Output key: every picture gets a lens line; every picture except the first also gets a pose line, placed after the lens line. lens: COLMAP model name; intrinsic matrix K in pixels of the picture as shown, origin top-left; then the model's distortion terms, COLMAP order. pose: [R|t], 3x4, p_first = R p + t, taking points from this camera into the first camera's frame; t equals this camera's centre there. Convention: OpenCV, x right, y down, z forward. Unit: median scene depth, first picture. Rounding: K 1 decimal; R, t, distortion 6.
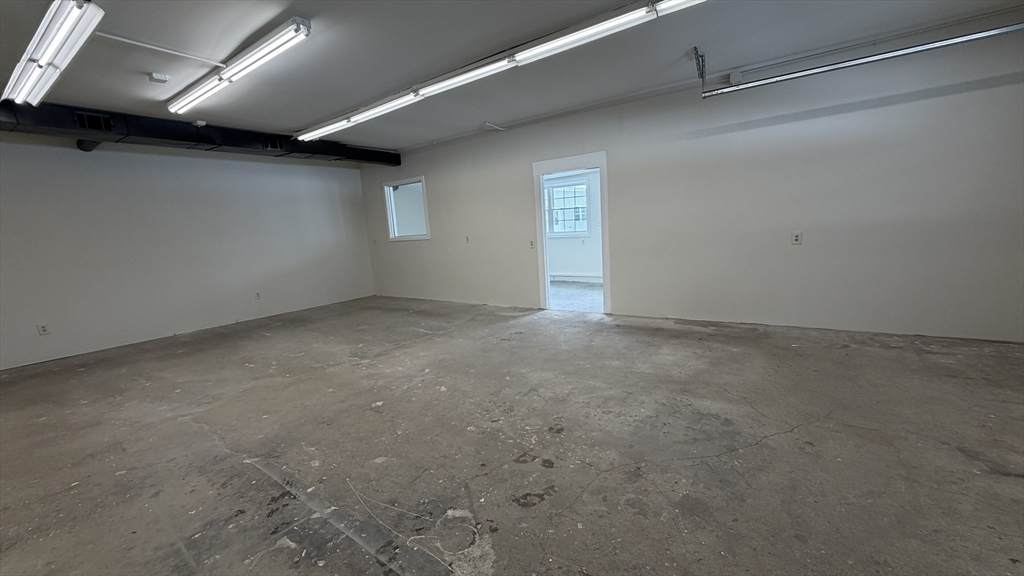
lens RADIAL K [[407.7, 0, 509.4], [0, 407.7, 288.3], [0, 0, 1]] dist [-0.000753, 0.000048]
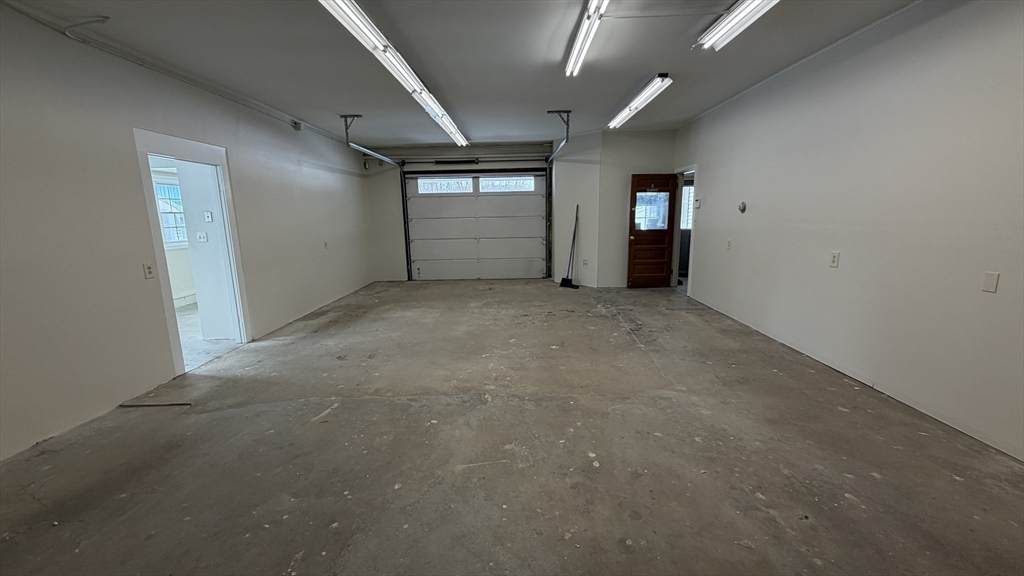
lens RADIAL K [[407.7, 0, 509.4], [0, 407.7, 288.3], [0, 0, 1]] dist [-0.000753, 0.000048]
pose [[-0.544760, -0.078296, 0.834929, -1.300563], [0.183600, 0.960341, 0.209848, -0.212547], [-0.818247, 0.267610, -0.508780, 1.678818]]
